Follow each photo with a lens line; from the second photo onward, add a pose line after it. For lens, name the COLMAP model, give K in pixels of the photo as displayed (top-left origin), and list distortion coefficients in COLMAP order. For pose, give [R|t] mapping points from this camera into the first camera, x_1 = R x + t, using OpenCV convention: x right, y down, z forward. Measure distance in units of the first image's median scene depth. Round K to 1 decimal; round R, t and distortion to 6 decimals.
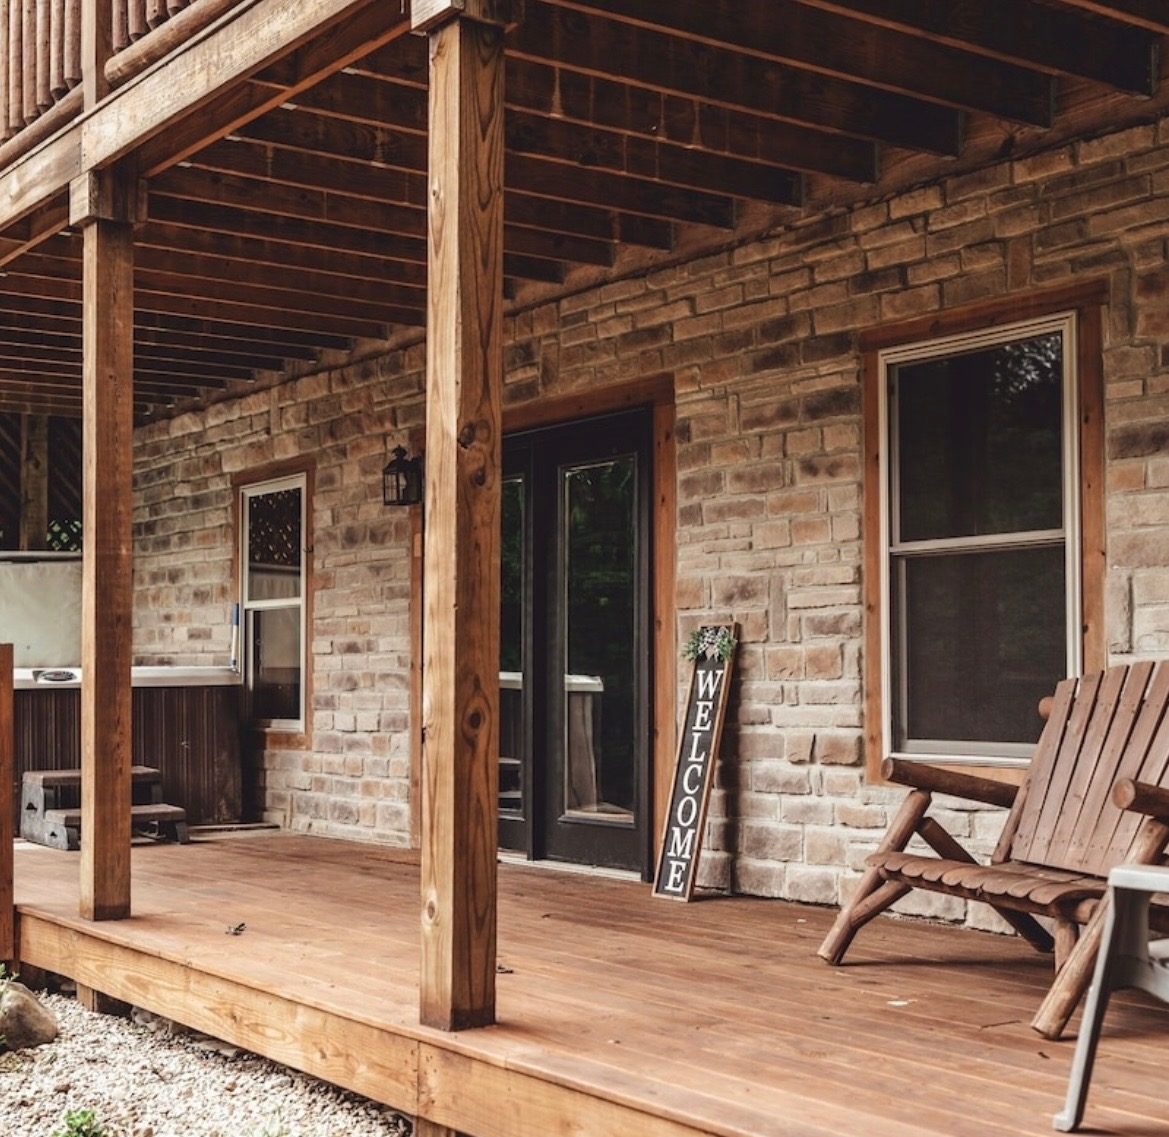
lens RADIAL K [[1812.1, 0, 584.5], [0, 1812.1, 568.5], [0, 0, 1]] dist [0.020496, -0.073675]
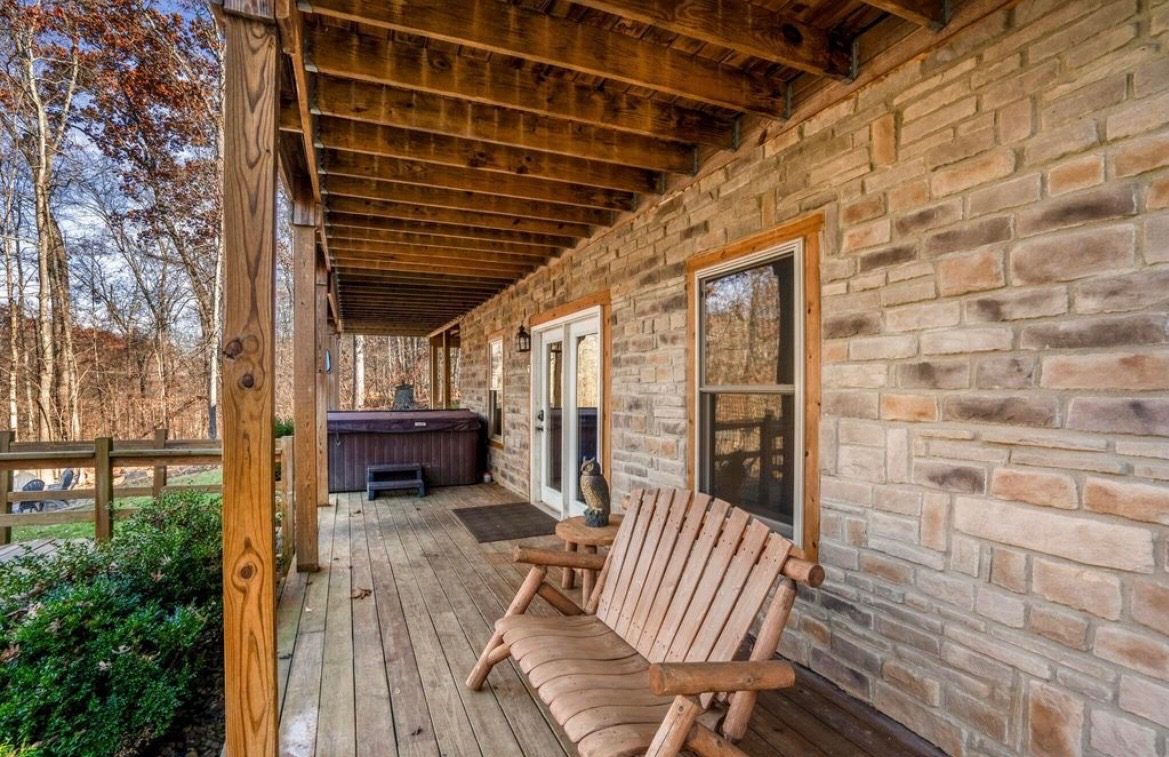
lens RADIAL K [[557.7, 0, 584.5], [0, 557.7, 378.5], [0, 0, 1]] dist [-0.037098, 0.000269]
pose [[0.976429, -0.004067, -0.215800, 0.172751], [0.014466, 0.998807, 0.046630, -0.045278], [0.215353, -0.048652, 0.975323, 0.460289]]
